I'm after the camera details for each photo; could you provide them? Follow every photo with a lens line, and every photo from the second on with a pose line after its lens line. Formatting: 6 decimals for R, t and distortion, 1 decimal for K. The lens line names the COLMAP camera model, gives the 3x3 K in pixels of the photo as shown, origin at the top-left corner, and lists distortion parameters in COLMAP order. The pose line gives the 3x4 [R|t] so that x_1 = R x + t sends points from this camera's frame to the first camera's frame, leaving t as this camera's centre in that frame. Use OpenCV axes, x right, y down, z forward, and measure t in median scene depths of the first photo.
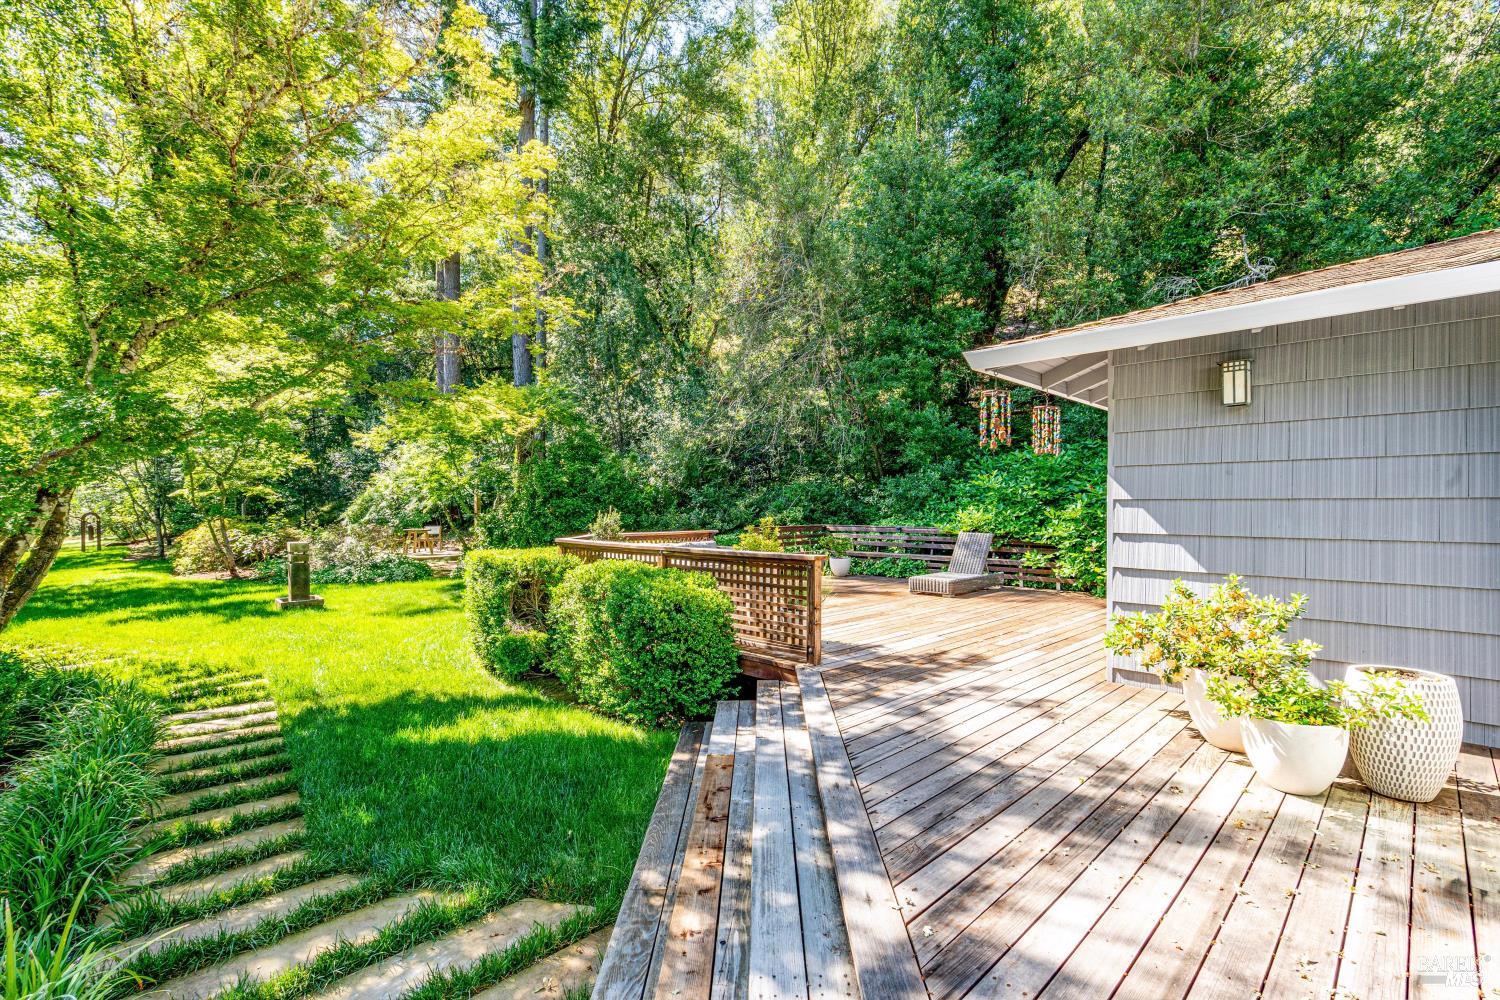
lens RADIAL K [[677.7, 0, 750.0], [0, 677.7, 502.7], [0, 0, 1]] dist [0.000905, 0.000291]
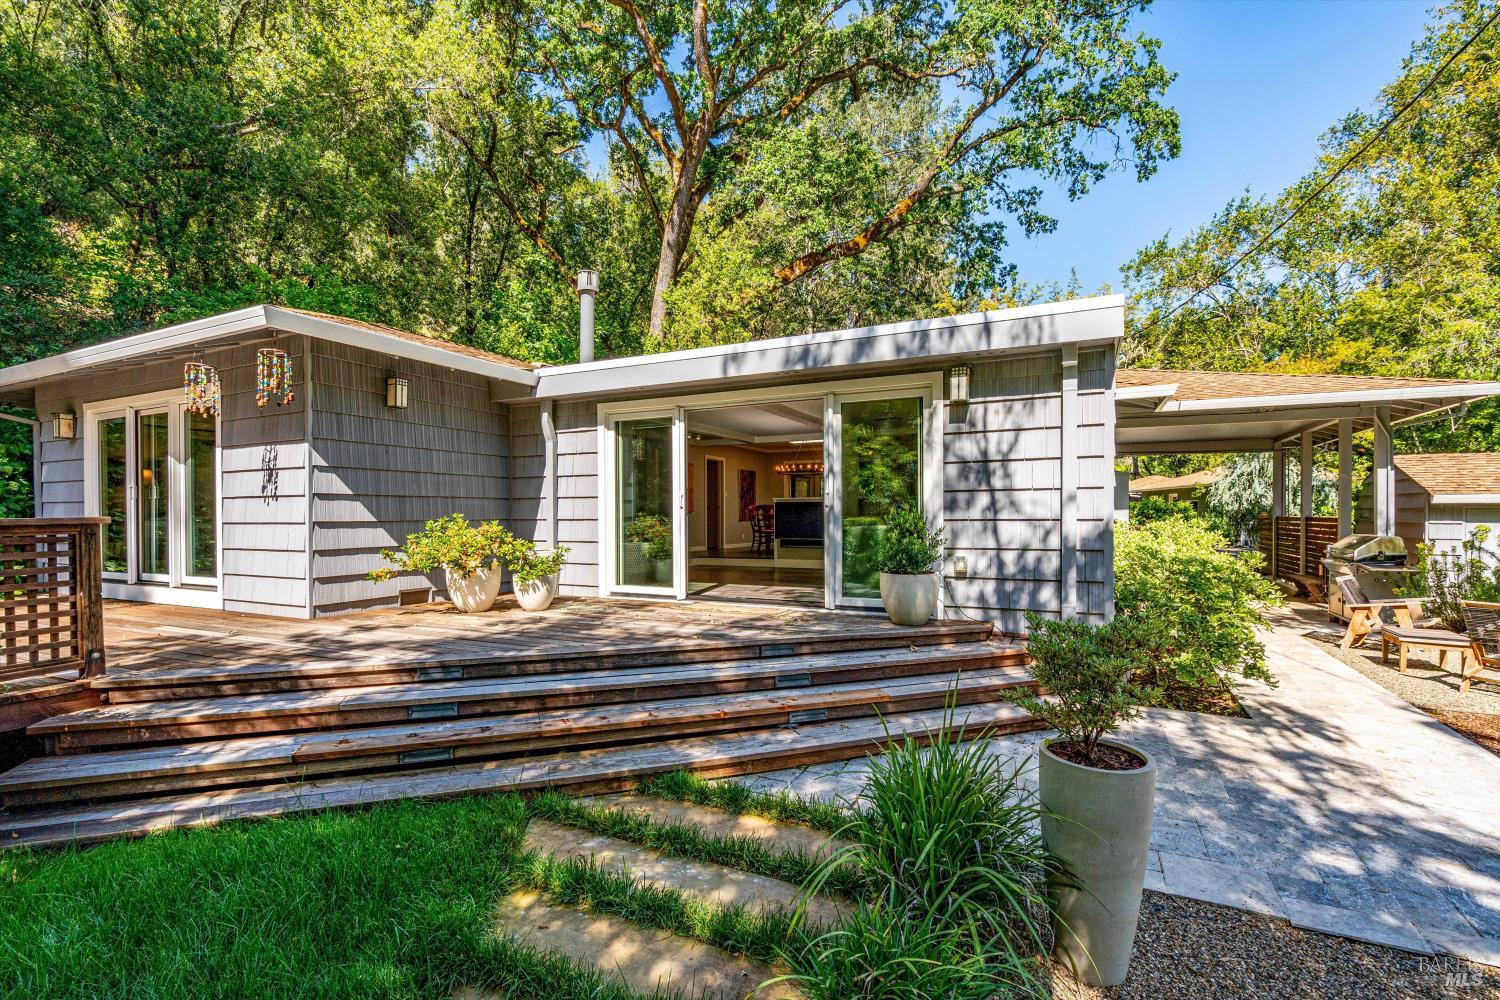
lens RADIAL K [[677.7, 0, 748.9], [0, 677.7, 511.7], [0, 0, 1]] dist [0.000905, 0.000291]
pose [[-0.325601, 0.006993, 0.945481, -0.195980], [0.002837, 0.999975, -0.006419, 0.020396], [-0.945503, 0.000593, -0.325613, 0.153778]]
